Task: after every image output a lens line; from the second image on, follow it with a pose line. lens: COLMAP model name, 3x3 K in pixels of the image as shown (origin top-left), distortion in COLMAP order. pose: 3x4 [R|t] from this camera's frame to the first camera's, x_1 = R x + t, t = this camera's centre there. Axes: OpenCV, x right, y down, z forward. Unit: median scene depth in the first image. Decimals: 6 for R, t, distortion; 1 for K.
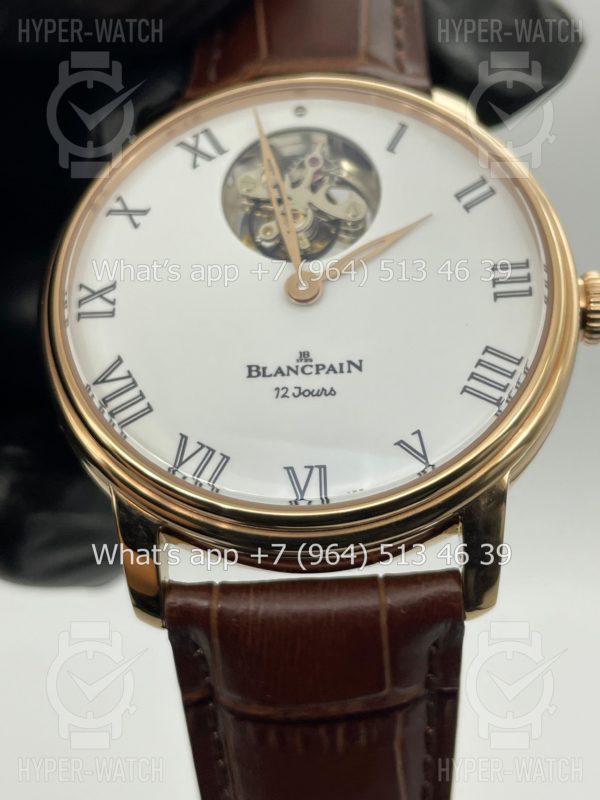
lens RADIAL K [[1311.5, 0, 300.0], [0, 1311.5, 400.0], [0, 0, 1]] dist [-0.024202, -0.054804]
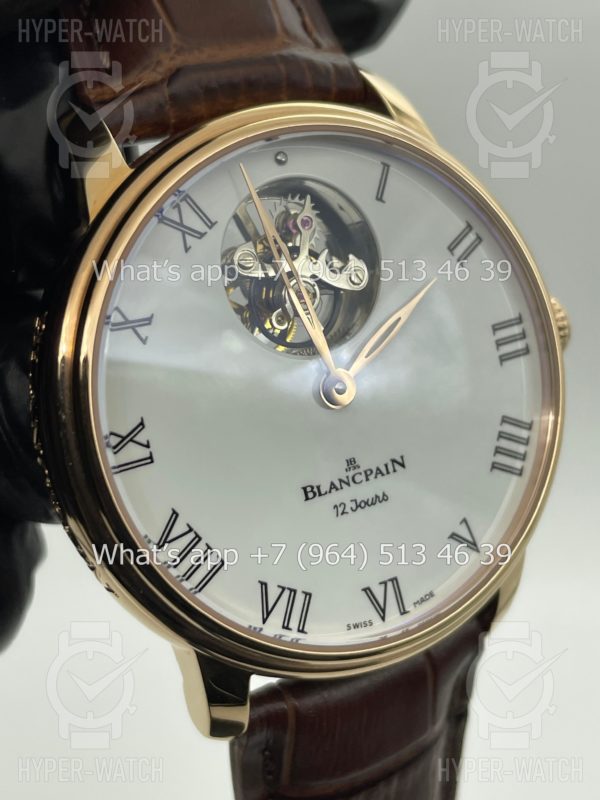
lens RADIAL K [[1311.5, 0, 300.0], [0, 1311.5, 400.0], [0, 0, 1]] dist [-0.024202, -0.054804]
pose [[0.842248, -0.222703, 0.490939, -0.491742], [-0.005941, 0.906791, 0.421538, -0.482454], [-0.539057, -0.357957, 0.762420, 0.302960]]
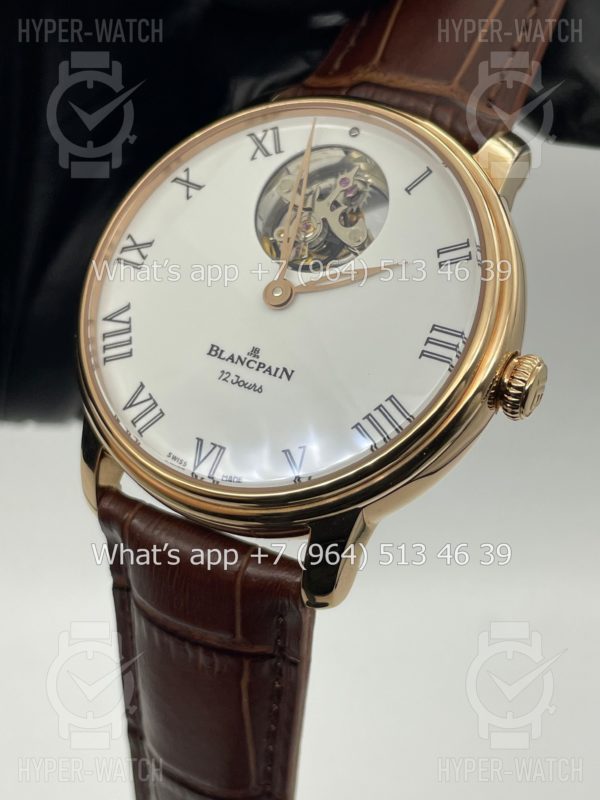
lens RADIAL K [[1311.5, 0, 300.0], [0, 1311.5, 400.0], [0, 0, 1]] dist [-0.024202, -0.054804]
pose [[0.869845, 0.327222, -0.369182, 0.485627], [-0.263403, 0.940816, 0.213271, -0.253712], [0.417119, -0.088268, 0.904555, -0.046695]]
